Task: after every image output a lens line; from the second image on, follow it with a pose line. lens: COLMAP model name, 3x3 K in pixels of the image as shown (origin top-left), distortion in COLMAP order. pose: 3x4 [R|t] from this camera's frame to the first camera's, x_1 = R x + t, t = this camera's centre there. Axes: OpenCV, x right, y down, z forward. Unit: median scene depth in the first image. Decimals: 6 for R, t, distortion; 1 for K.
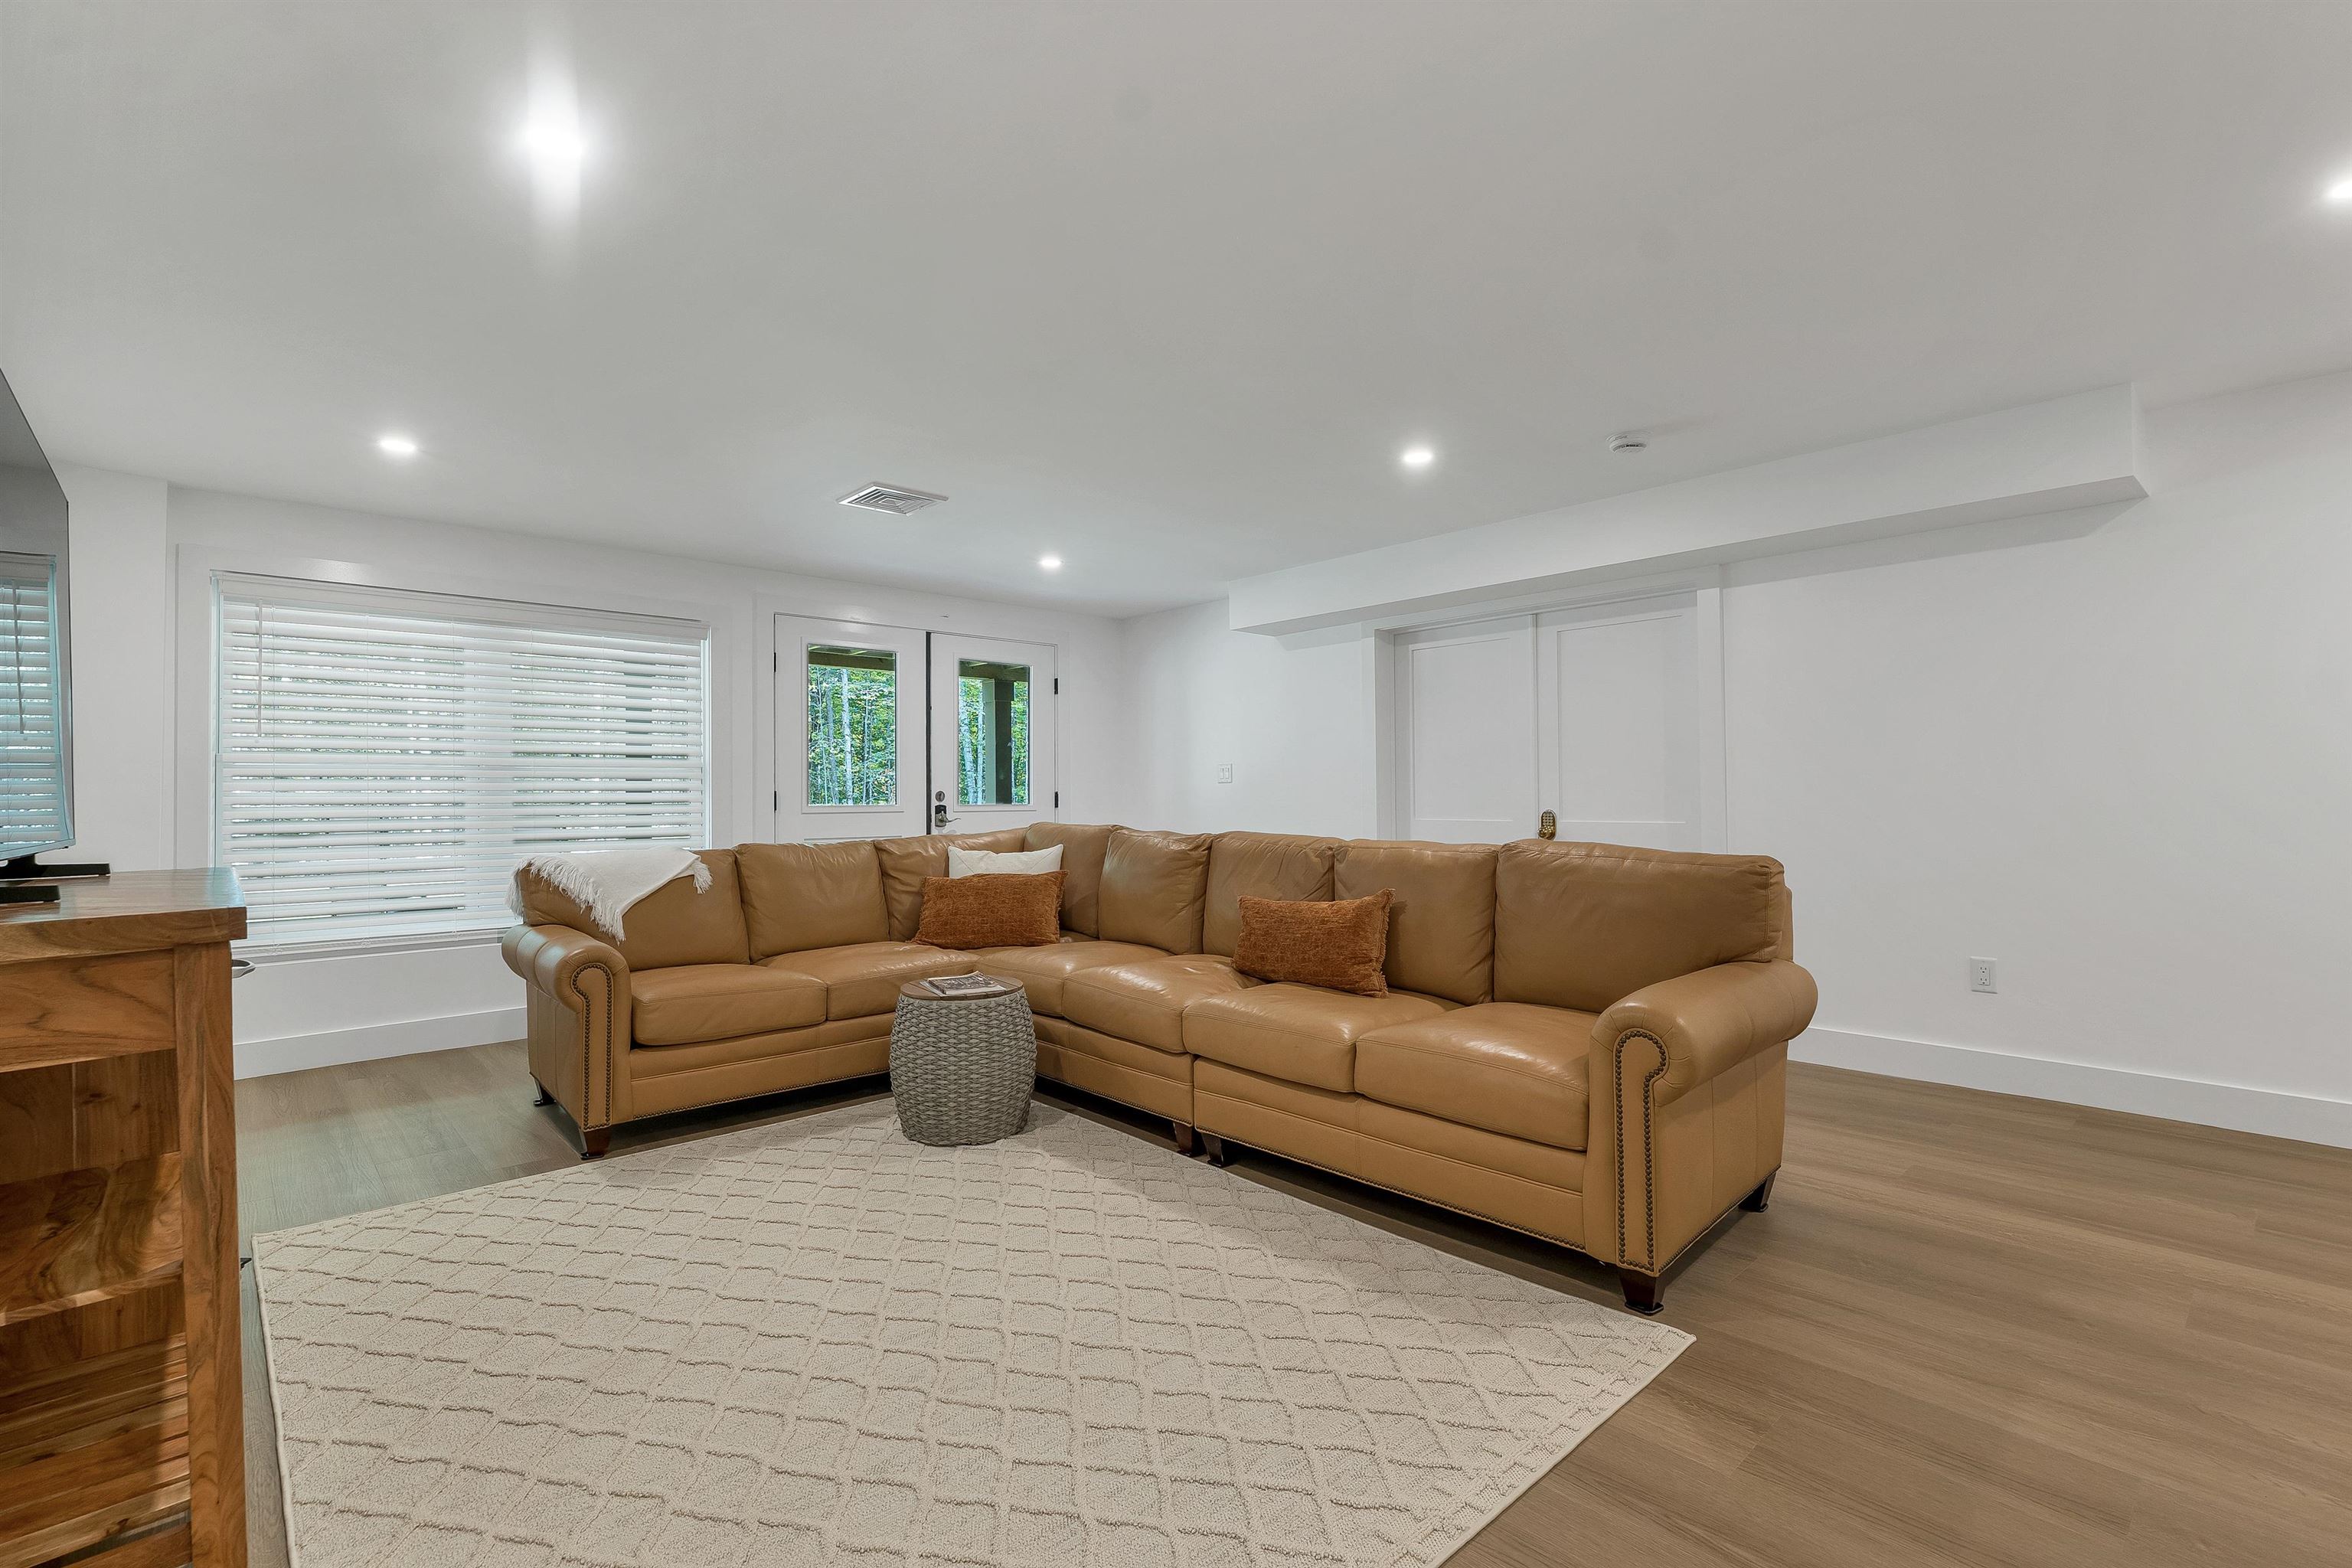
lens RADIAL K [[999.4, 0, 1182.8], [0, 999.4, 785.8], [0, 0, 1]] dist [0.005613, -0.000299]
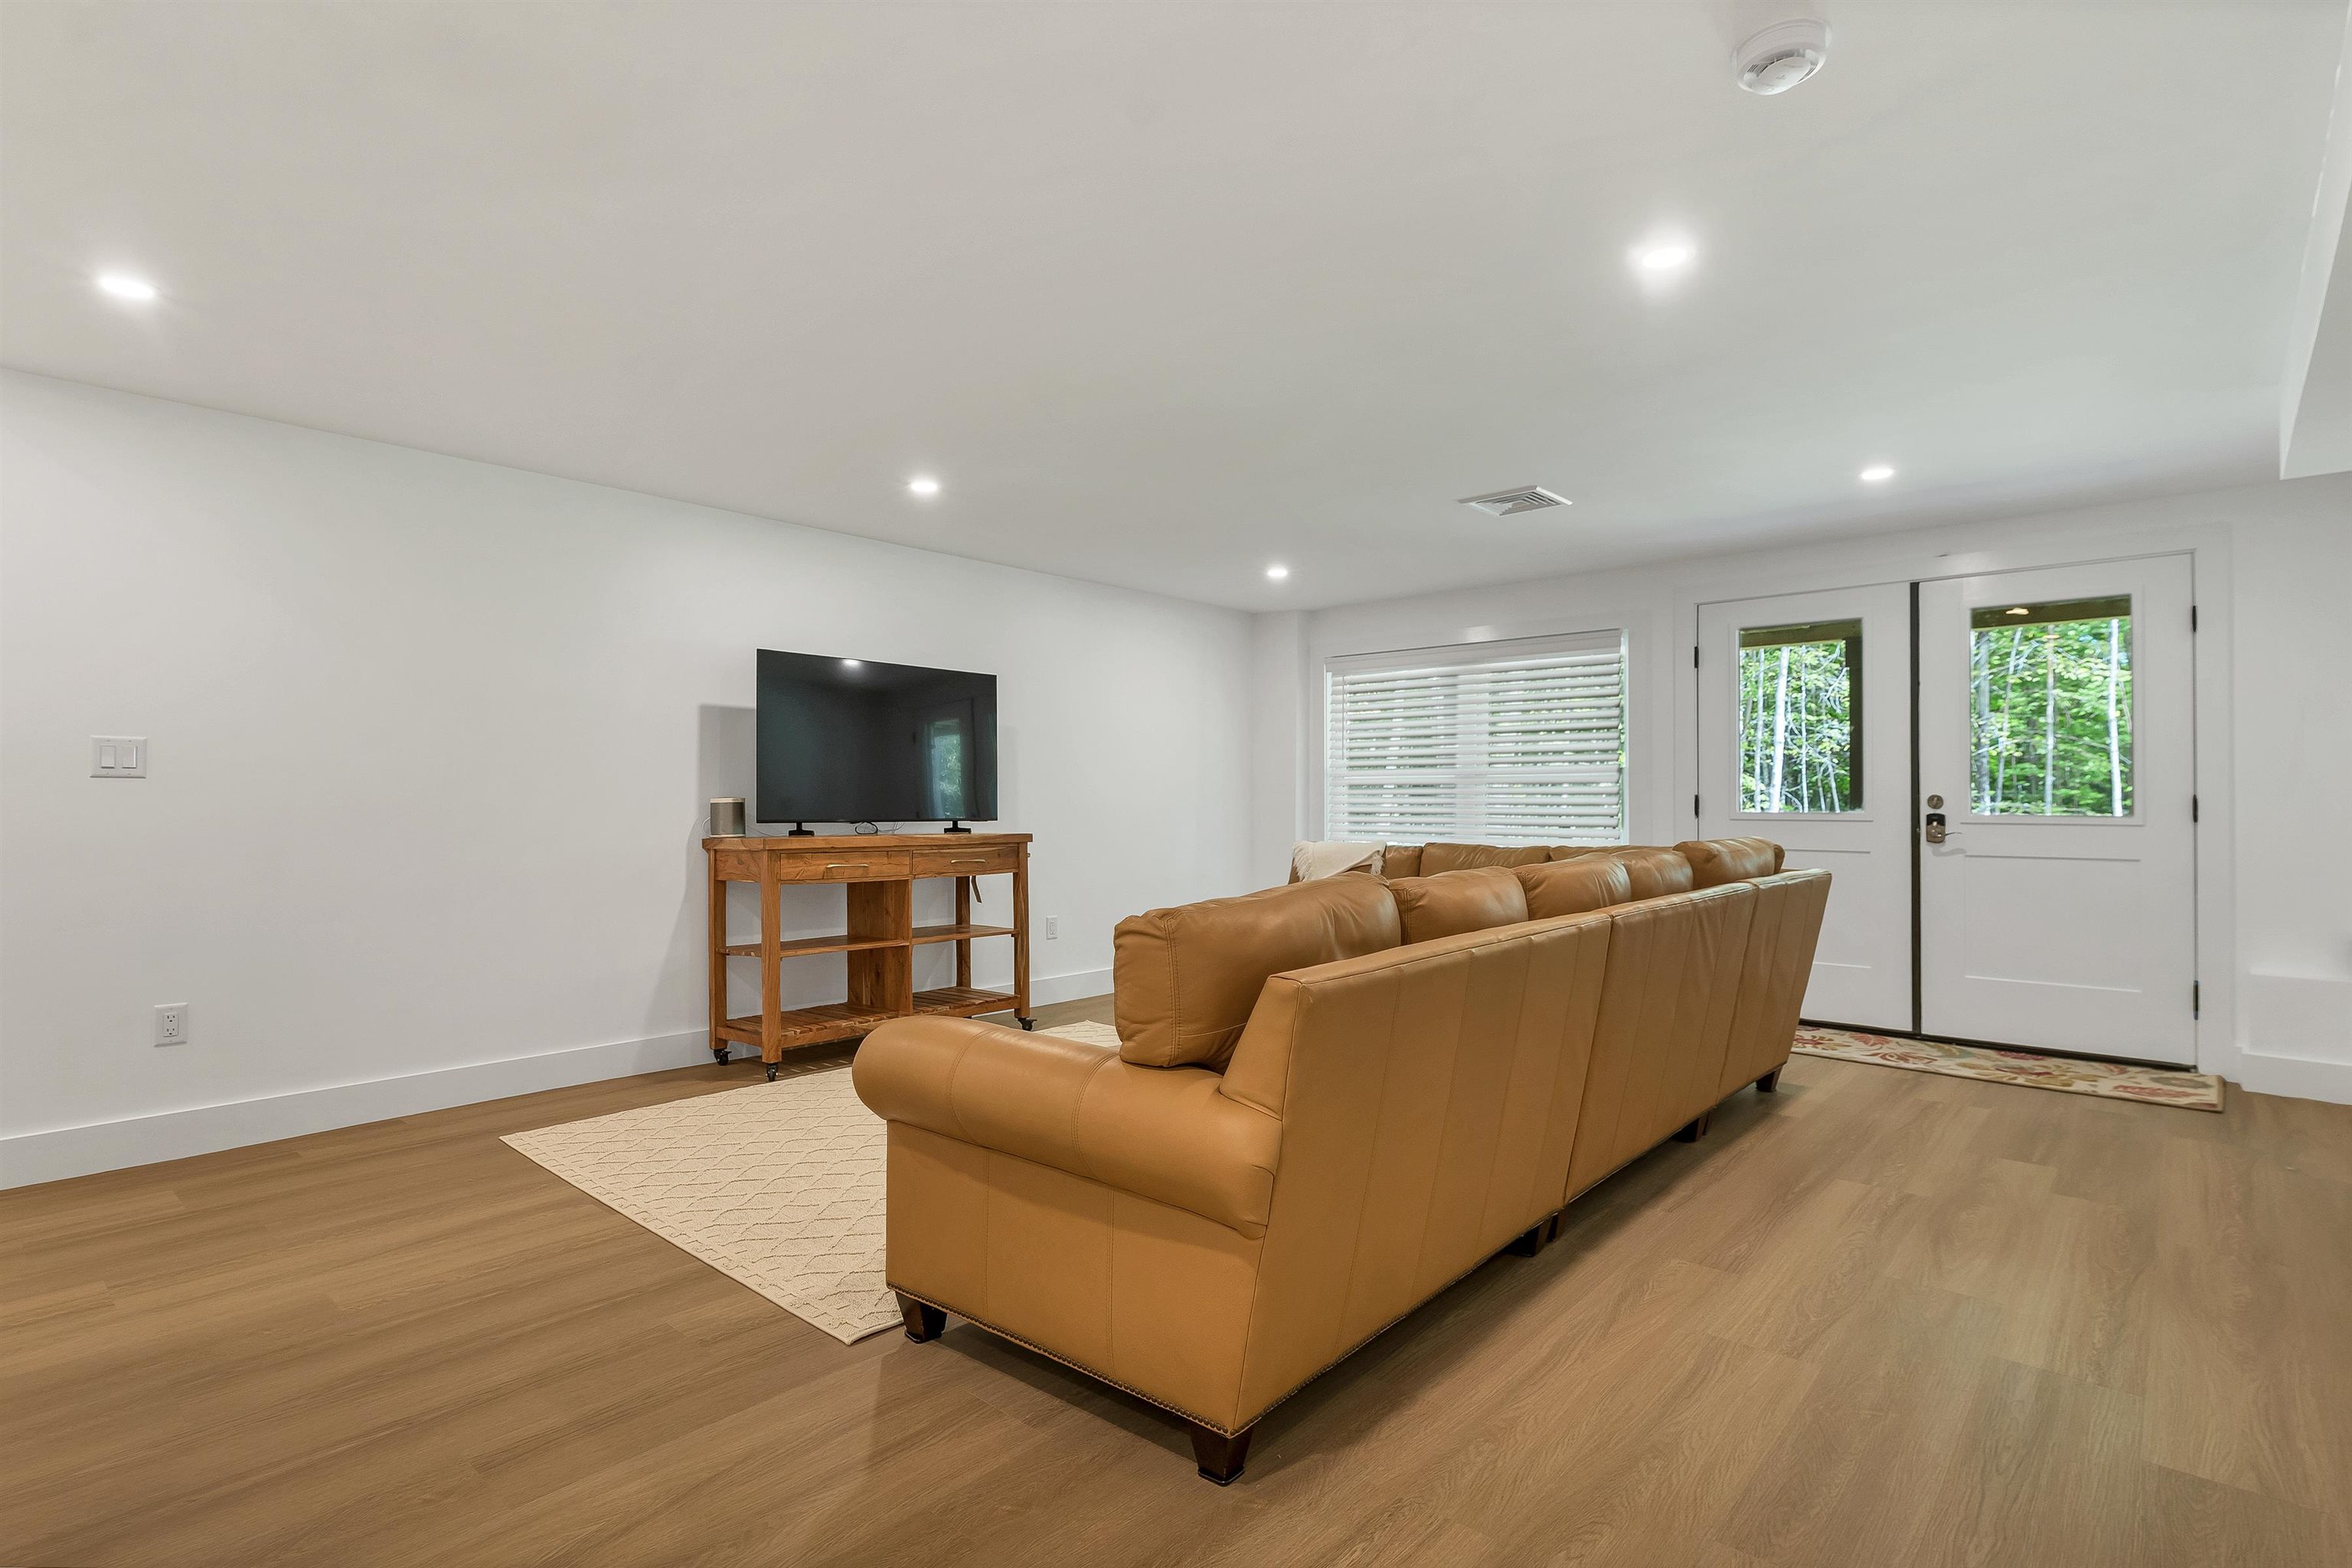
lens RADIAL K [[1121.6, 0, 1181.1], [0, 1121.6, 790.1], [0, 0, 1]] dist [0.003815, -0.000247]
pose [[0.133195, -0.004950, -0.991077, 0.691820], [0.006637, 0.999970, -0.004102, 0.002903], [0.991068, -0.006032, 0.133224, 0.490488]]
